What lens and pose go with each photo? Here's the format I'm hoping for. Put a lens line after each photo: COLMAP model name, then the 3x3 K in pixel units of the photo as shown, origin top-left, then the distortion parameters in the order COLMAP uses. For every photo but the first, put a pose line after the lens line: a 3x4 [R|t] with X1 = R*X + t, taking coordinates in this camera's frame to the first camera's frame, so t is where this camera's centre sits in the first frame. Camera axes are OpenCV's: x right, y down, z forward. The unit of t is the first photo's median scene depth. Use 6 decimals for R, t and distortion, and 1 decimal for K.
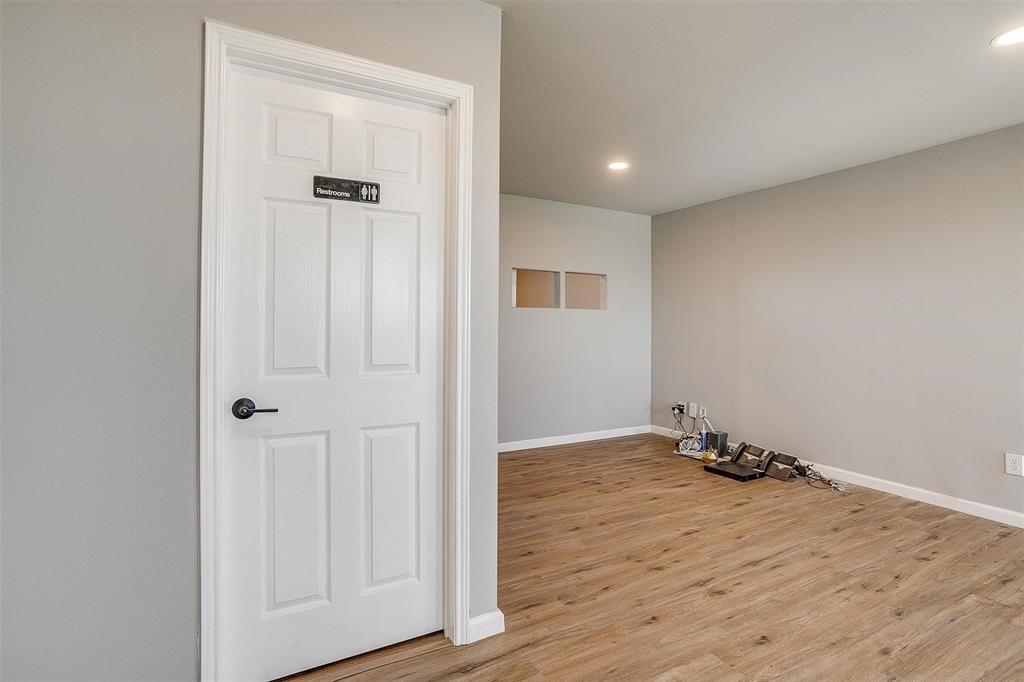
lens RADIAL K [[503.4, 0, 512.6], [0, 503.4, 324.8], [0, 0, 1]] dist [-0.057929, 0.033428]
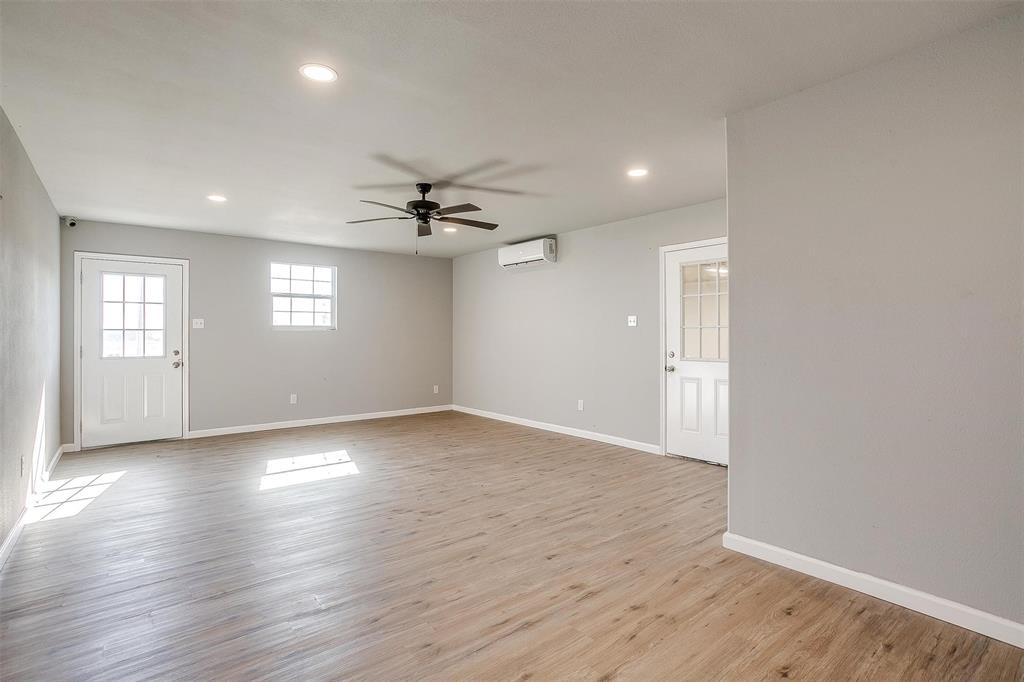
lens RADIAL K [[499.7, 0, 512.0], [0, 499.7, 341.0], [0, 0, 1]] dist [-0.056937, 0.034558]
pose [[-0.985066, -0.001283, -0.172170, 0.735781], [-0.003078, 0.999944, 0.010159, 0.002015], [0.172147, 0.010538, -0.985015, 2.020196]]
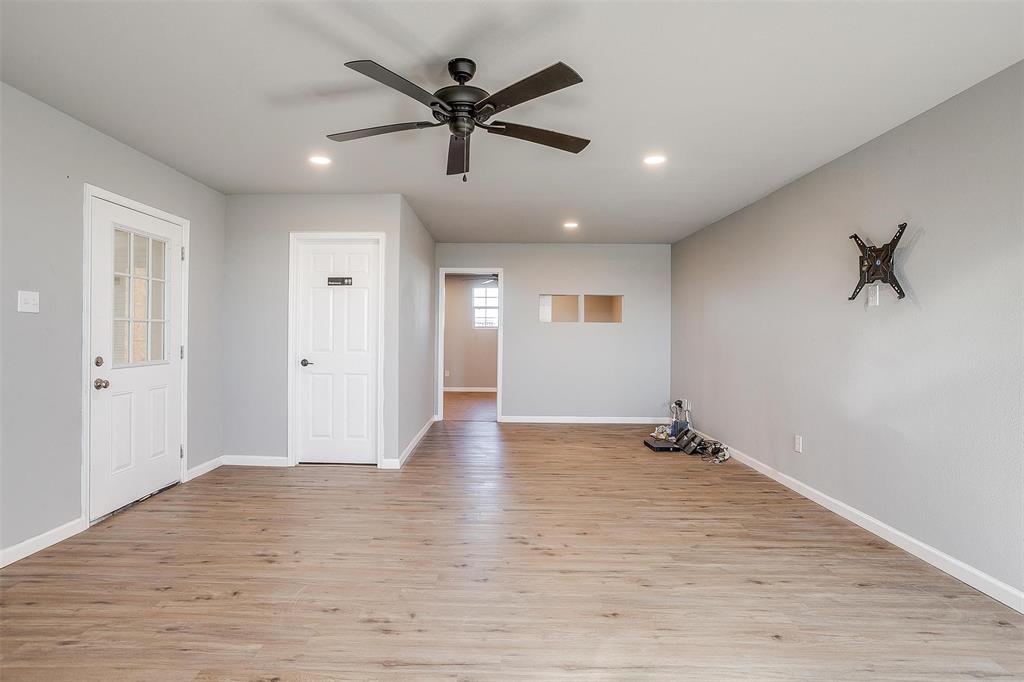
lens RADIAL K [[514.8, 0, 487.1], [0, 514.8, 333.8], [0, 0, 1]] dist [-0.057019, 0.038858]
pose [[0.862865, 0.000863, -0.505434, 1.325606], [-0.002131, 0.999996, -0.001930, 0.005102], [0.505430, 0.002742, 0.862863, -0.721607]]
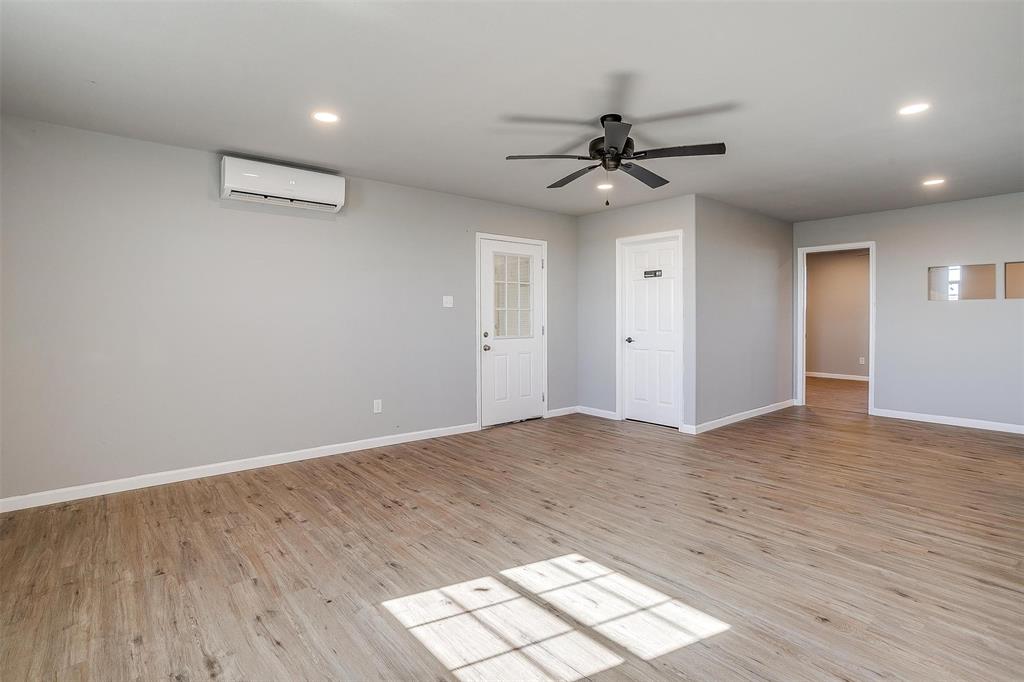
lens RADIAL K [[504.8, 0, 509.3], [0, 504.8, 319.1], [0, 0, 1]] dist [-0.058816, 0.033974]
pose [[0.185584, -0.001897, -0.982627, 2.076163], [0.005146, 0.999986, -0.000958, 0.011748], [0.982615, -0.004878, 0.185591, -0.384582]]
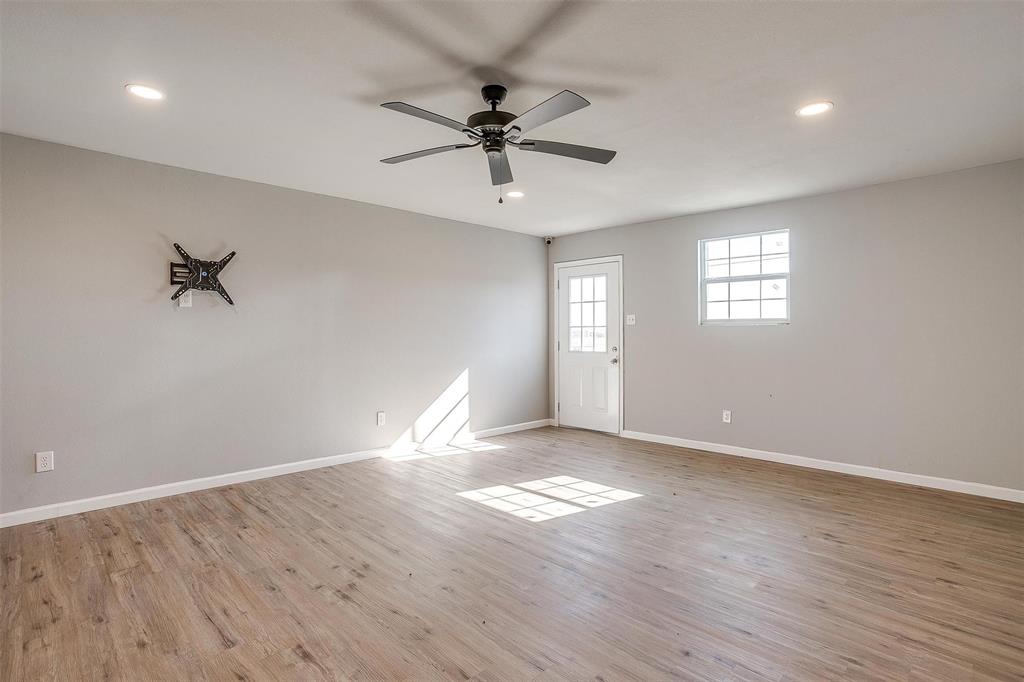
lens RADIAL K [[504.3, 0, 512.0], [0, 504.3, 334.4], [0, 0, 1]] dist [-0.055481, 0.031238]
pose [[-0.277688, -0.007882, 0.960639, -0.372121], [-0.003012, 0.999969, 0.007334, -0.001357], [-0.960667, -0.000857, -0.277703, 0.439350]]
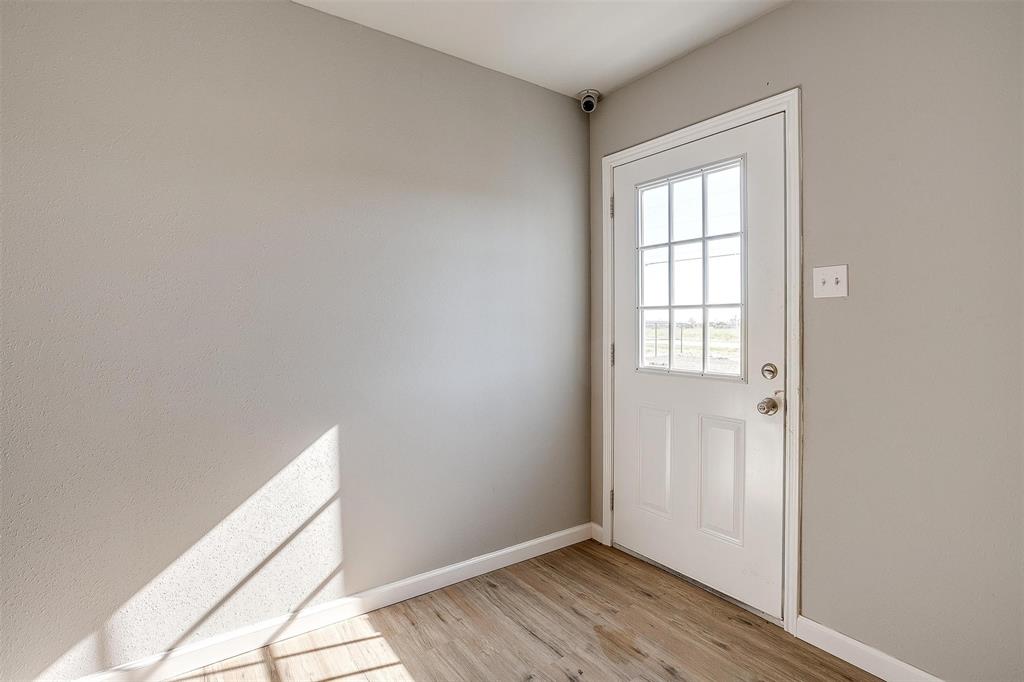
lens RADIAL K [[503.4, 0, 512.6], [0, 503.4, 324.8], [0, 0, 1]] dist [-0.057929, 0.033428]
pose [[-0.124388, -0.007132, 0.992208, 1.193412], [-0.004140, 0.999969, 0.006668, 0.007270], [-0.992225, -0.003279, -0.124413, -0.242799]]
